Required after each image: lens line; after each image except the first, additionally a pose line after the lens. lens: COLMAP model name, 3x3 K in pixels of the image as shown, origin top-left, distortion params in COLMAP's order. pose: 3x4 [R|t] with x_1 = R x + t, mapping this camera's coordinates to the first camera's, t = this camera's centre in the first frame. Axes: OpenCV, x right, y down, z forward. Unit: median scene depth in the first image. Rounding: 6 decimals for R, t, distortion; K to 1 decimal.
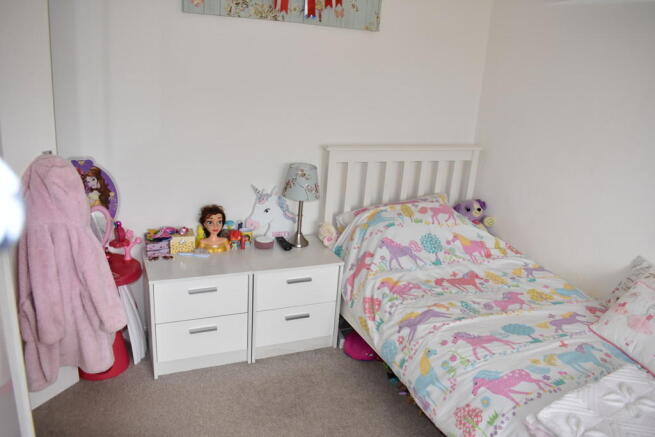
lens RADIAL K [[513.4, 0, 330.7], [0, 513.4, 217.2], [0, 0, 1]] dist [-0.092678, 0.008391]
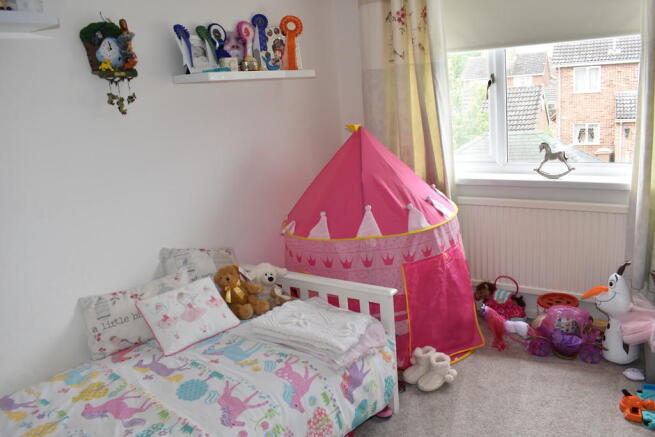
lens RADIAL K [[513.4, 0, 330.7], [0, 513.4, 217.2], [0, 0, 1]] dist [-0.092678, 0.008391]
pose [[-0.517778, -0.223580, 0.825783, -0.465019], [0.299844, 0.856594, 0.419929, -0.371694], [-0.801248, 0.465036, -0.376487, 1.038822]]
